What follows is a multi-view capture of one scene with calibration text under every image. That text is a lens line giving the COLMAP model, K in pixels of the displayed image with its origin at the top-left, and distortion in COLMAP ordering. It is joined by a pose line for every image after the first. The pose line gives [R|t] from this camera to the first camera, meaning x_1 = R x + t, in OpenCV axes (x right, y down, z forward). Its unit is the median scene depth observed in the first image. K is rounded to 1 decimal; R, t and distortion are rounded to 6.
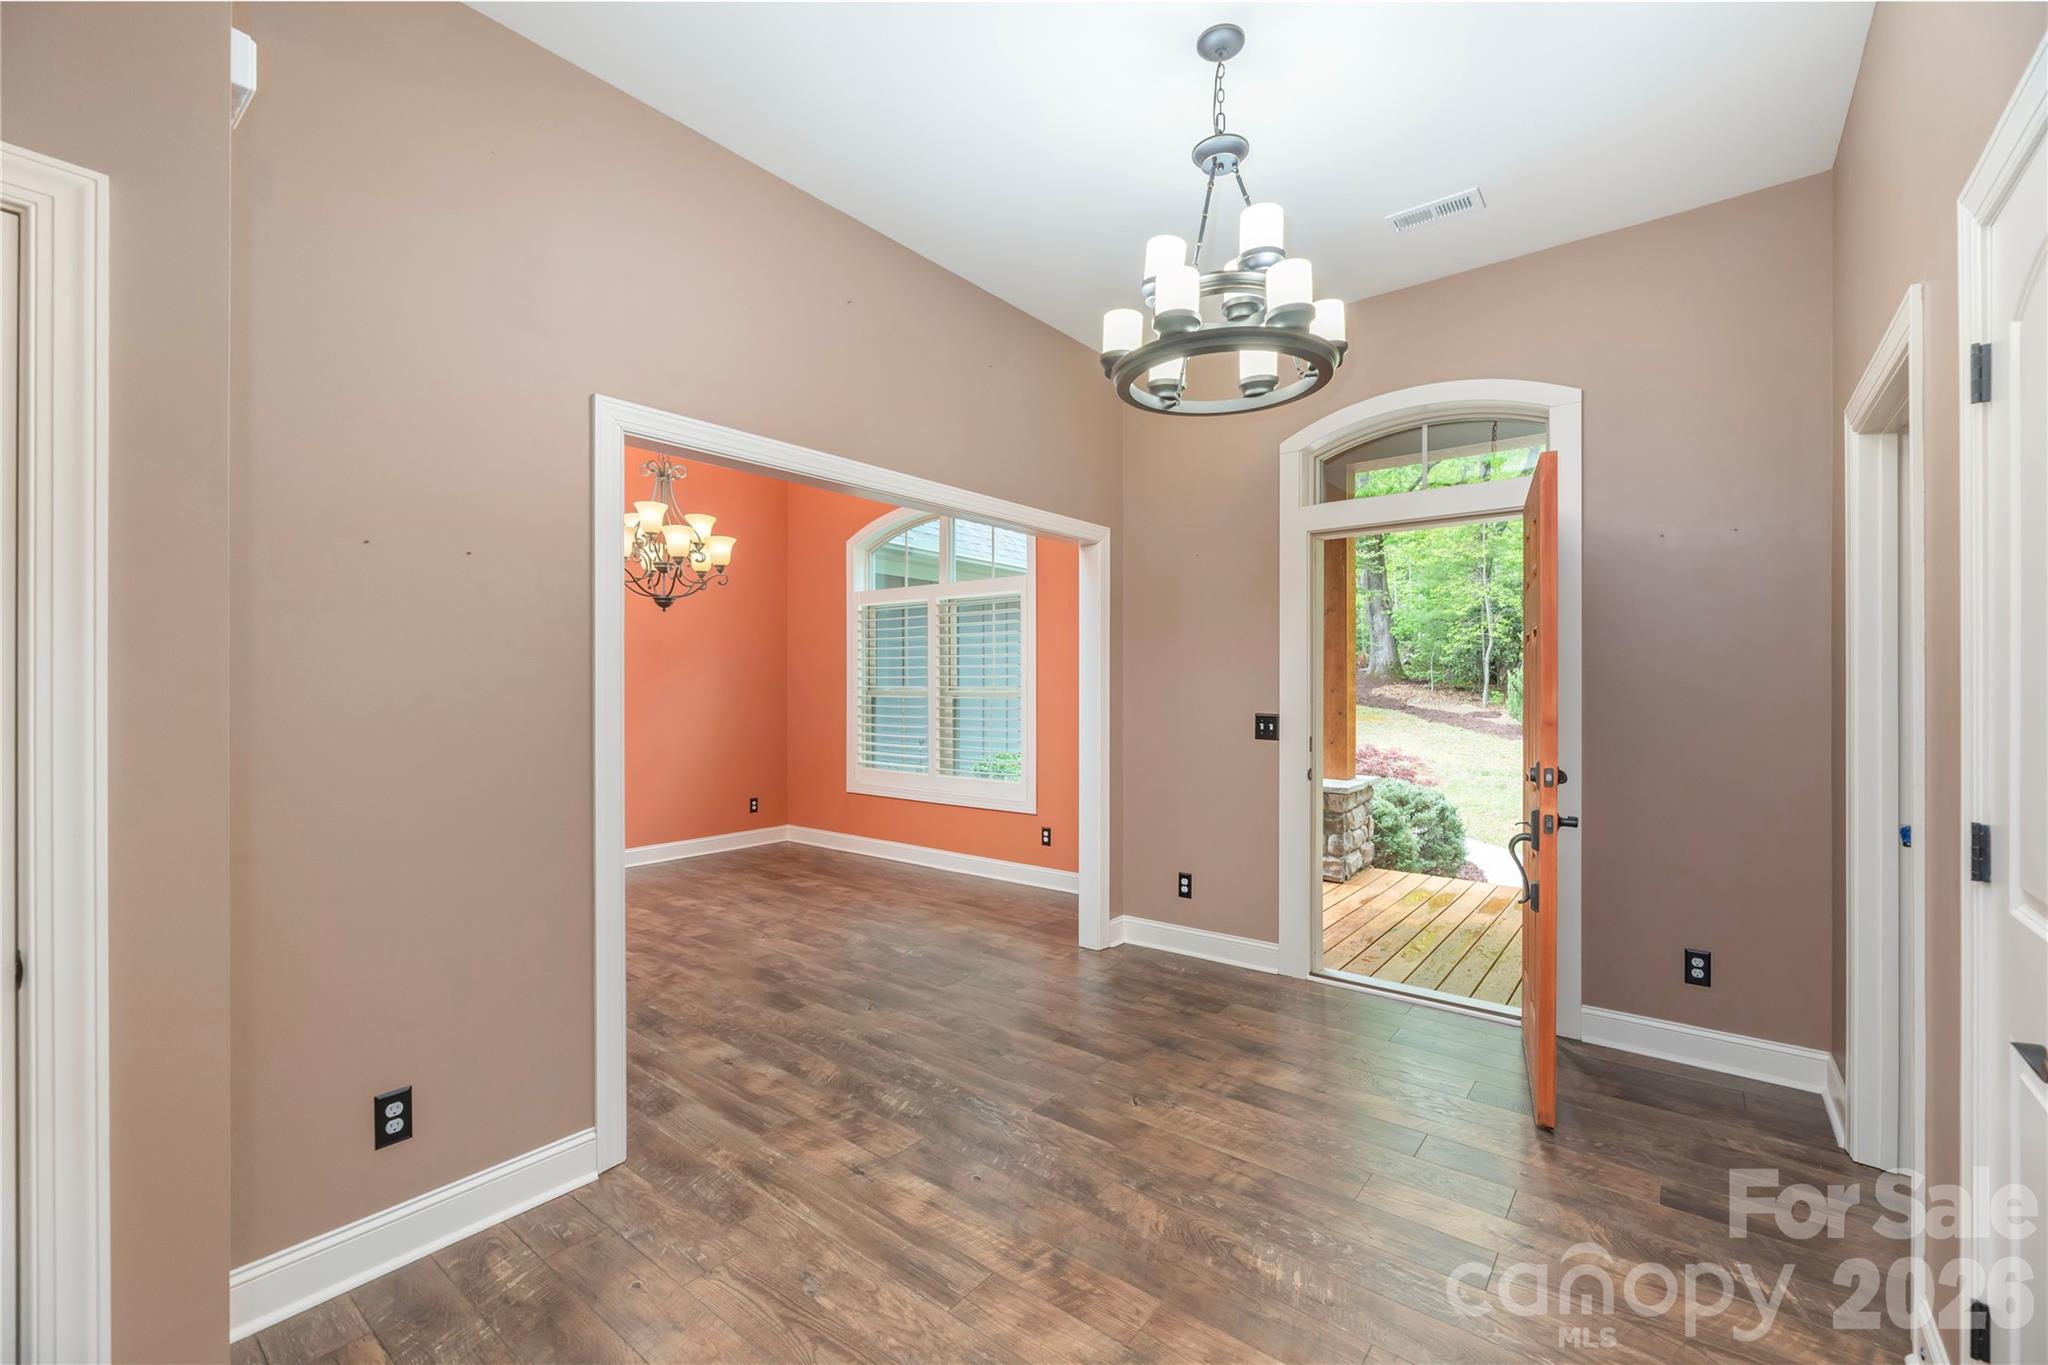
lens RADIAL K [[843.4, 0, 1036.9], [0, 843.4, 686.6], [0, 0, 1]] dist [0.000582, -0.000057]
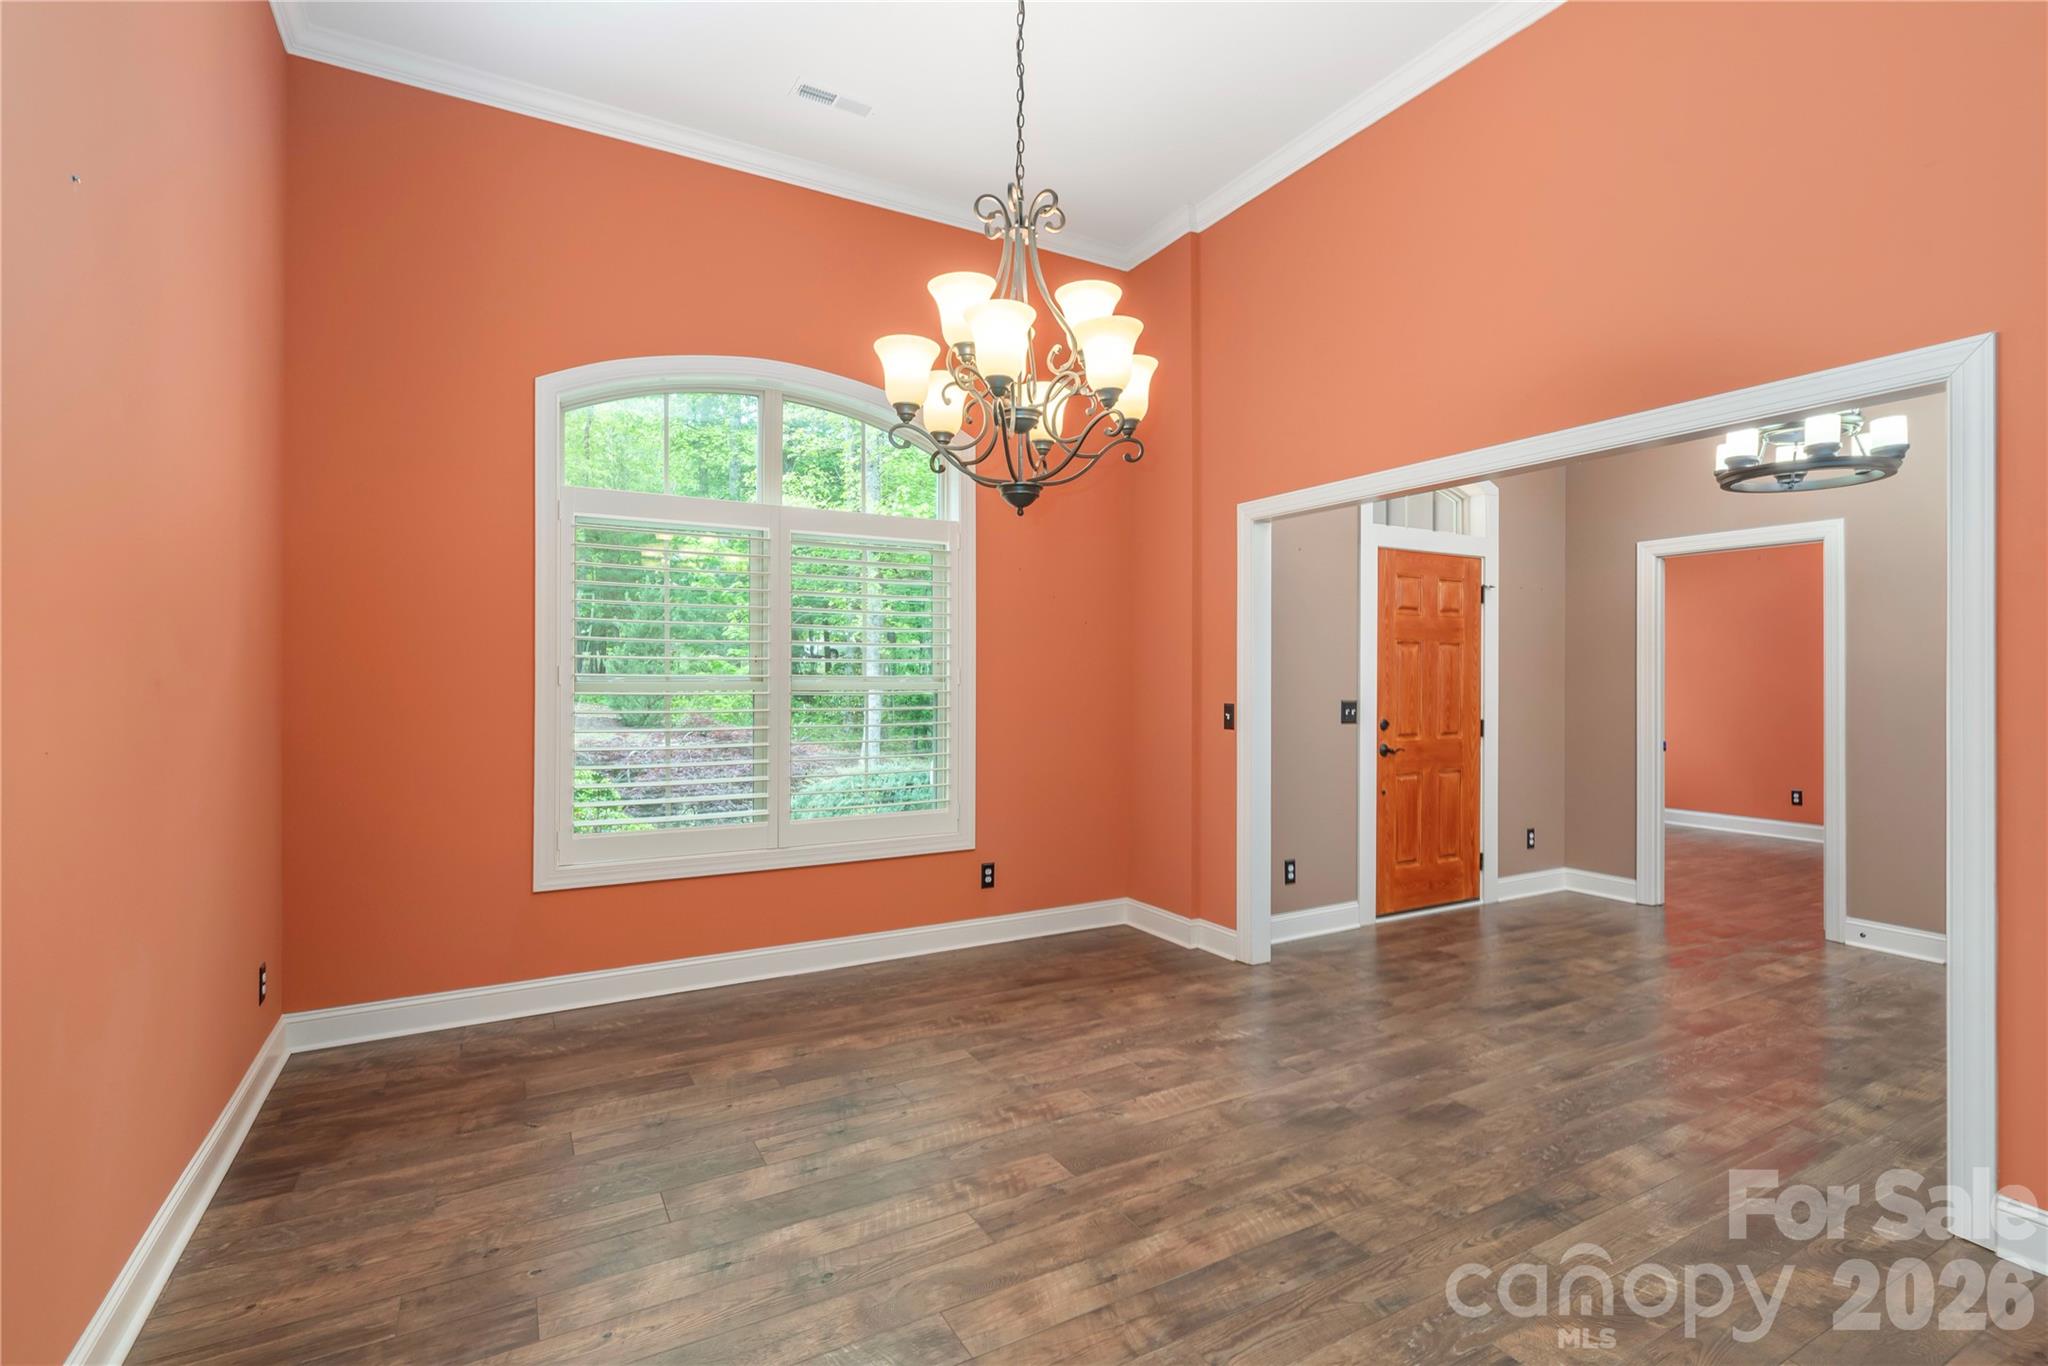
lens RADIAL K [[928.8, 0, 1027.6], [0, 928.8, 675.3], [0, 0, 1]] dist [-0.003855, -0.000294]
pose [[0.394678, 0.001901, 0.918817, -1.062261], [0.000938, 0.999997, -0.002472, 0.000590], [-0.918819, 0.001838, 0.394675, 0.920184]]
